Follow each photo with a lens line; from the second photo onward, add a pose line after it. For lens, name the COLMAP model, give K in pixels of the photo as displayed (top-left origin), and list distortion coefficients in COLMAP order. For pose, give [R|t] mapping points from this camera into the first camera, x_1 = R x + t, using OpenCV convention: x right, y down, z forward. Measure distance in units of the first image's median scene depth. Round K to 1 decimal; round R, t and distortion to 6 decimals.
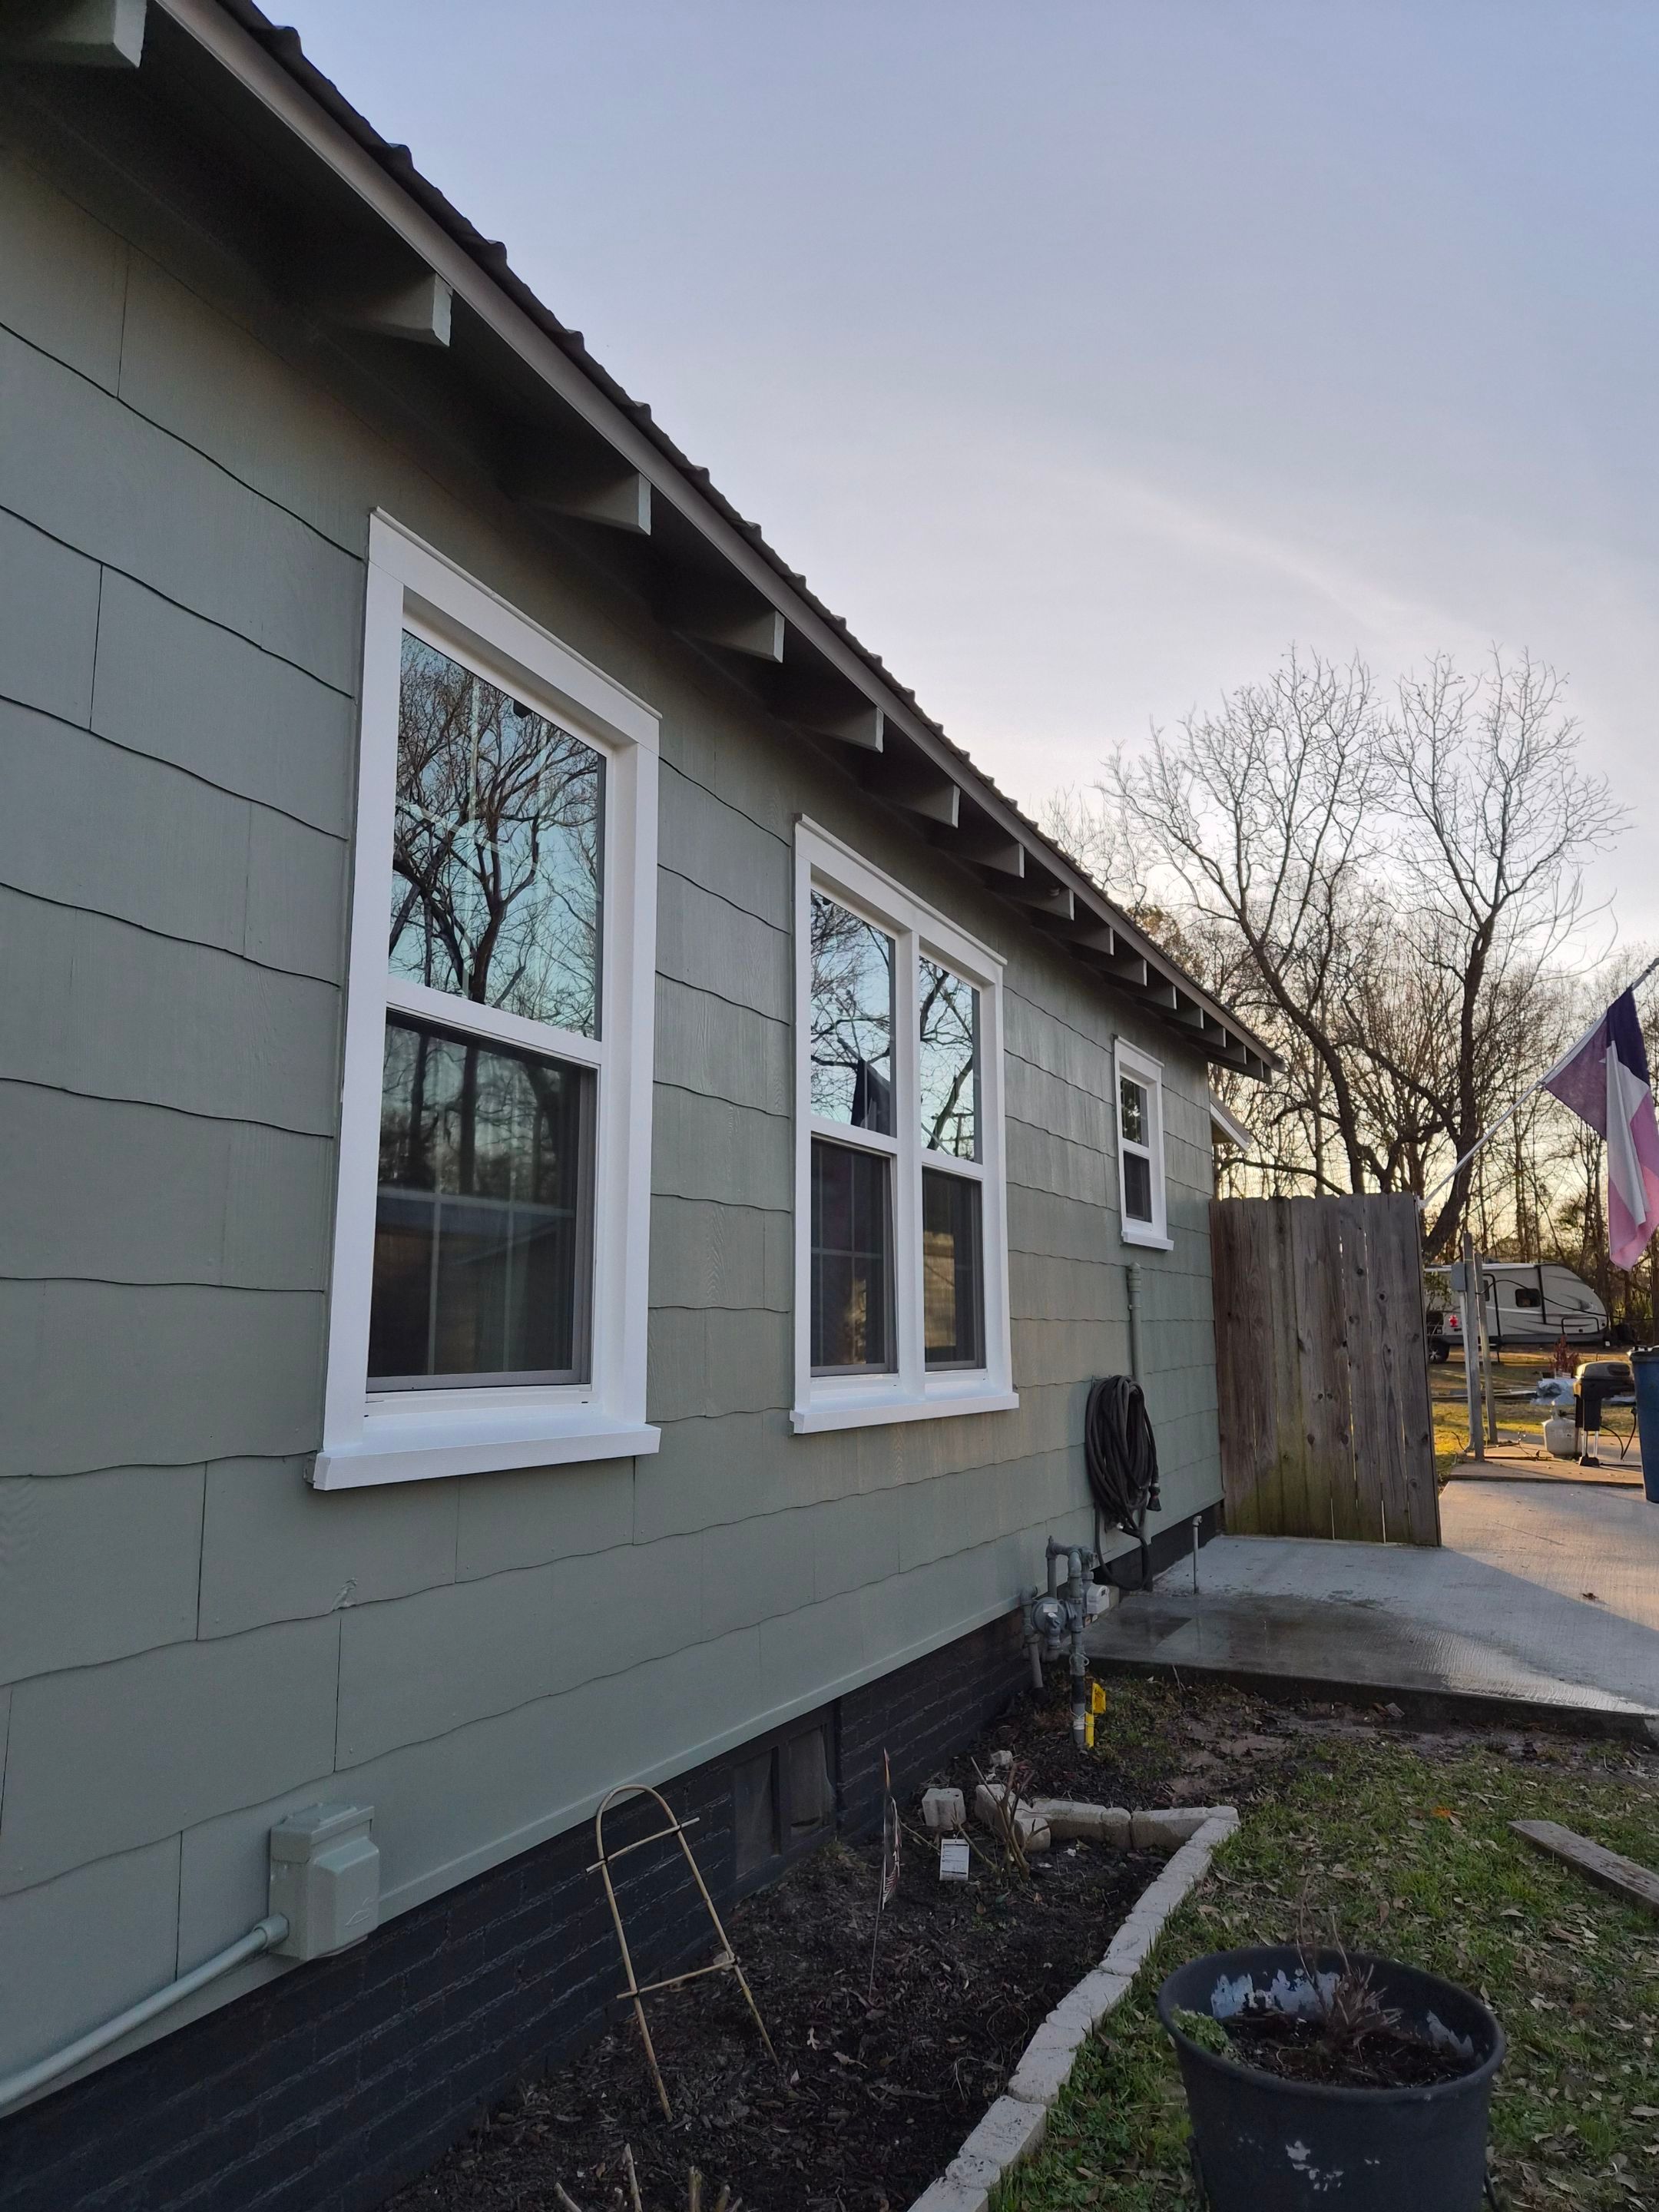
lens RADIAL K [[1454.9, 0, 820.2], [0, 1454.9, 1099.8], [0, 0, 1]] dist [0.057141, -0.045395]
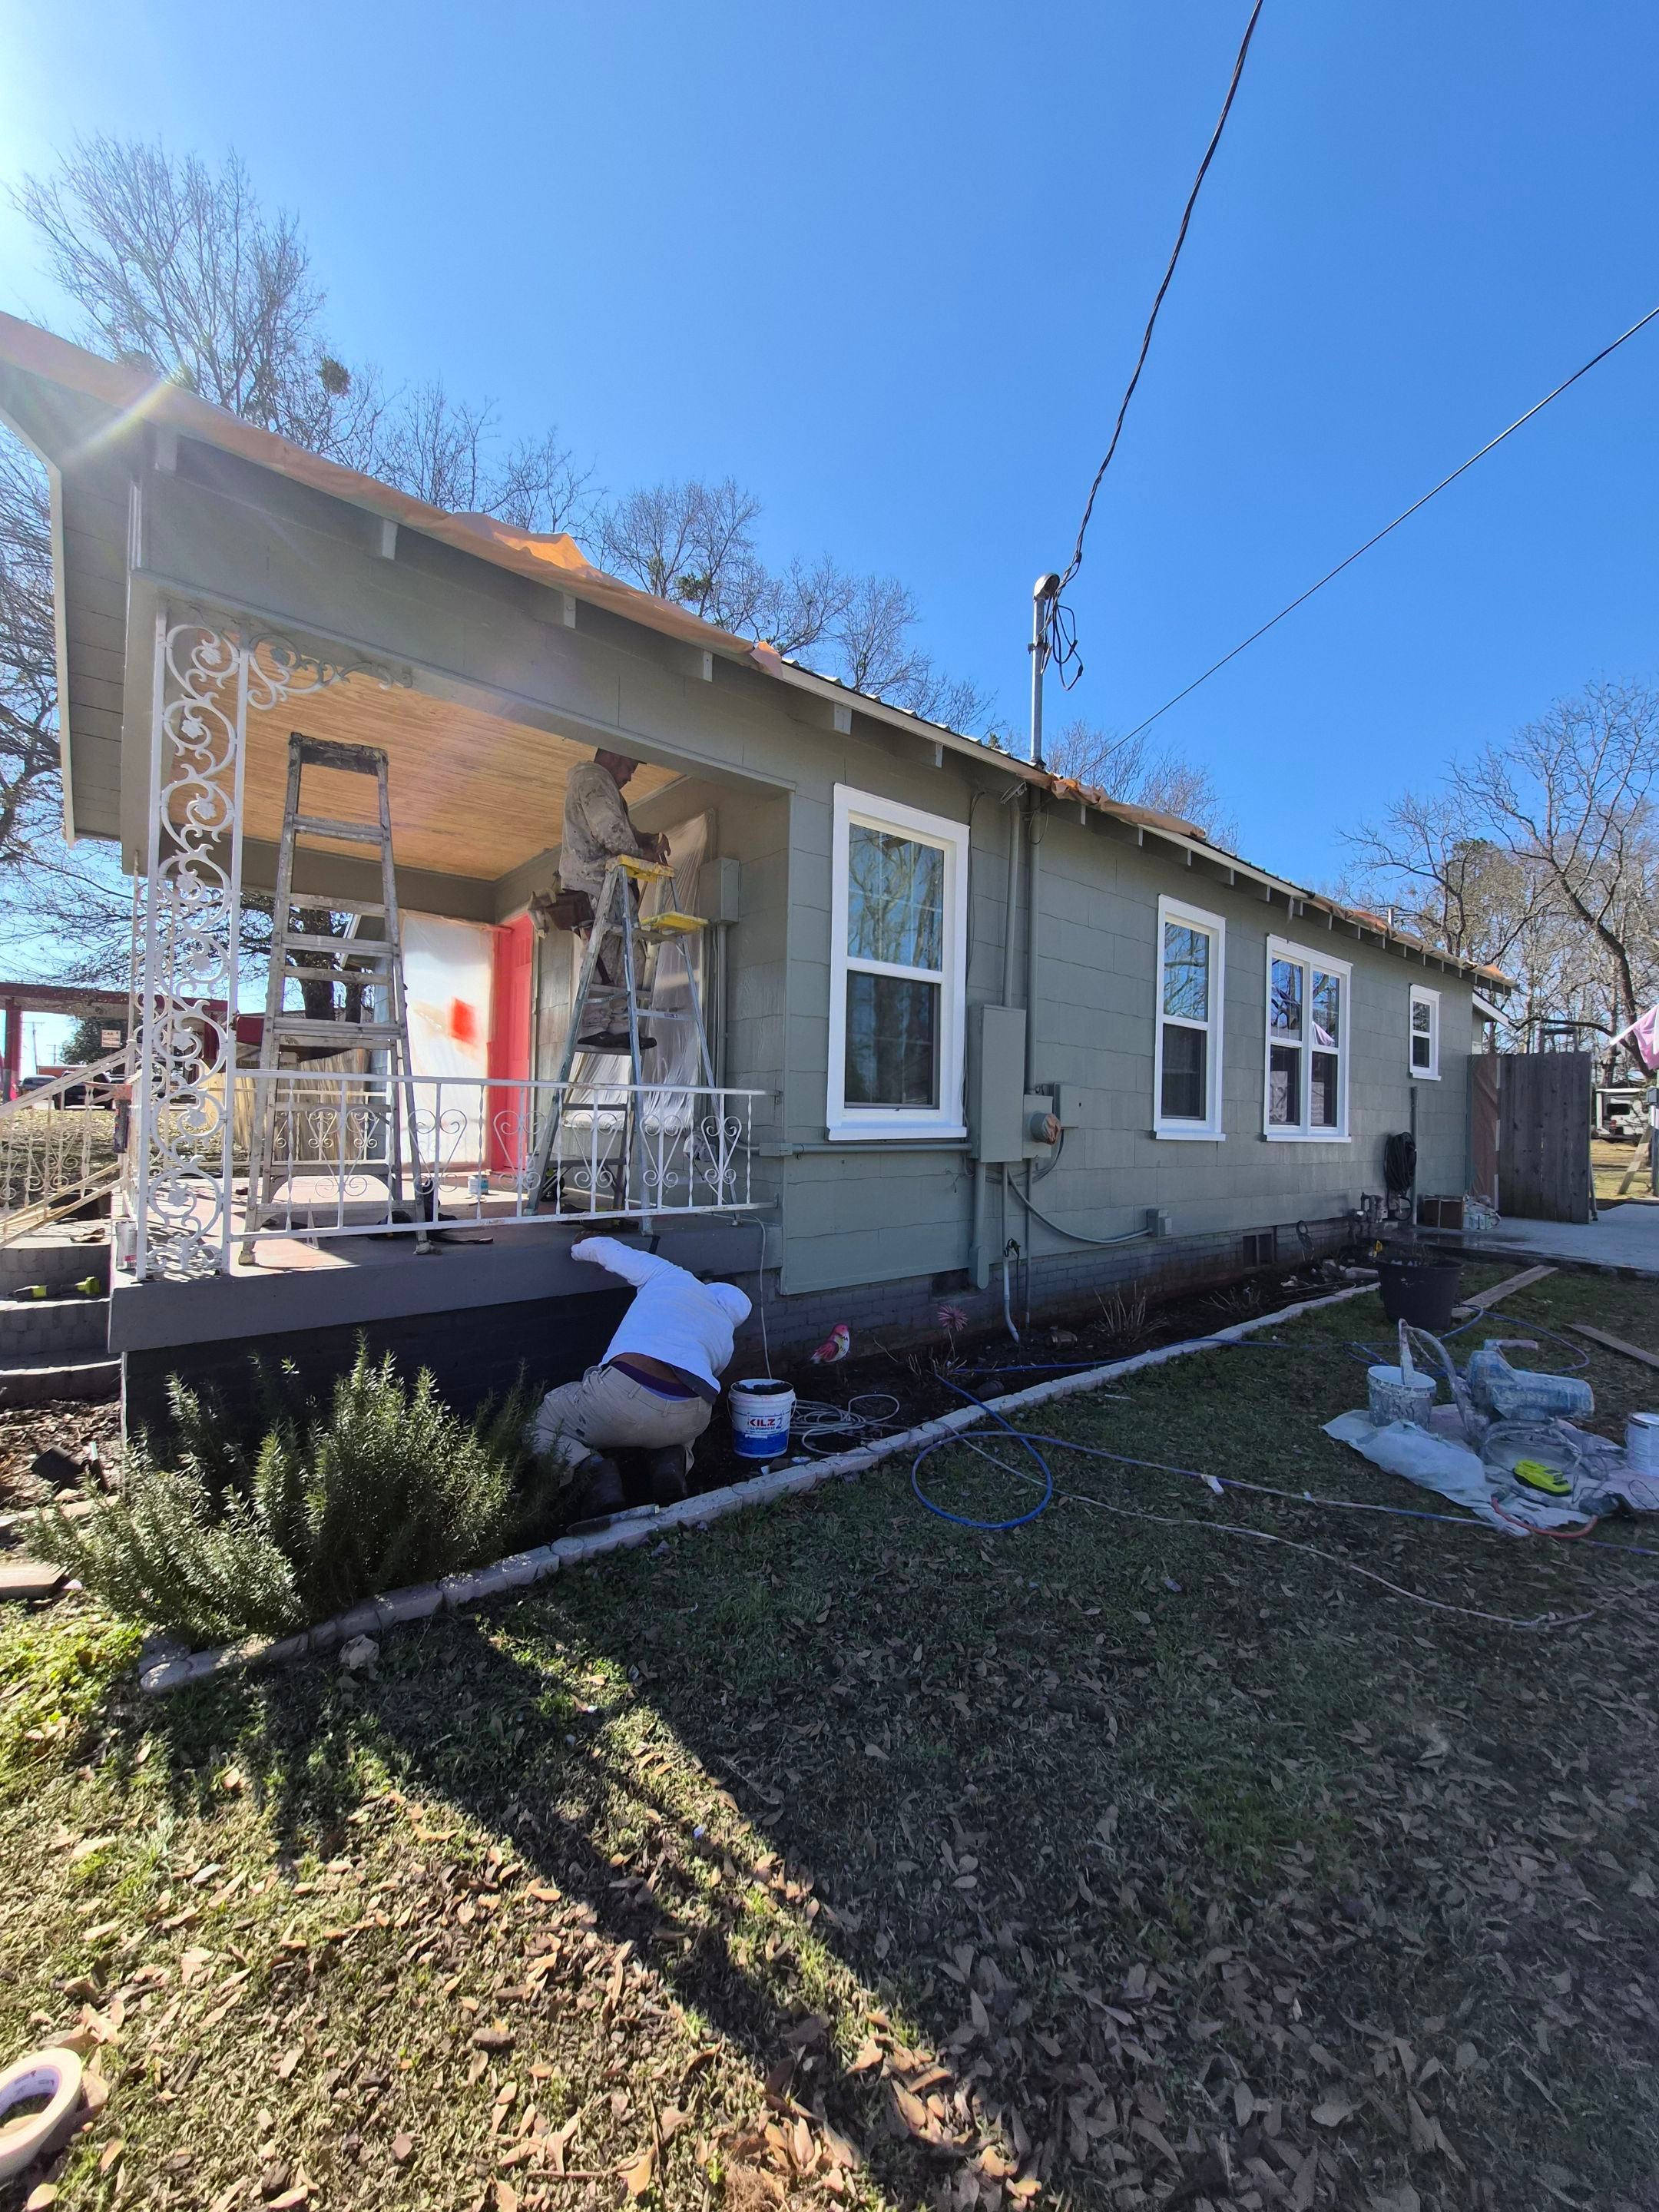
lens RADIAL K [[858.7, 0, 876.3], [0, 858.7, 1107.5], [0, 0, 1]] dist [-0.006121, -0.000635]
pose [[0.923108, 0.015989, -0.384209, -0.040388], [0.037909, 0.990484, 0.132302, -0.056901], [0.382668, -0.136694, 0.913718, -0.479490]]
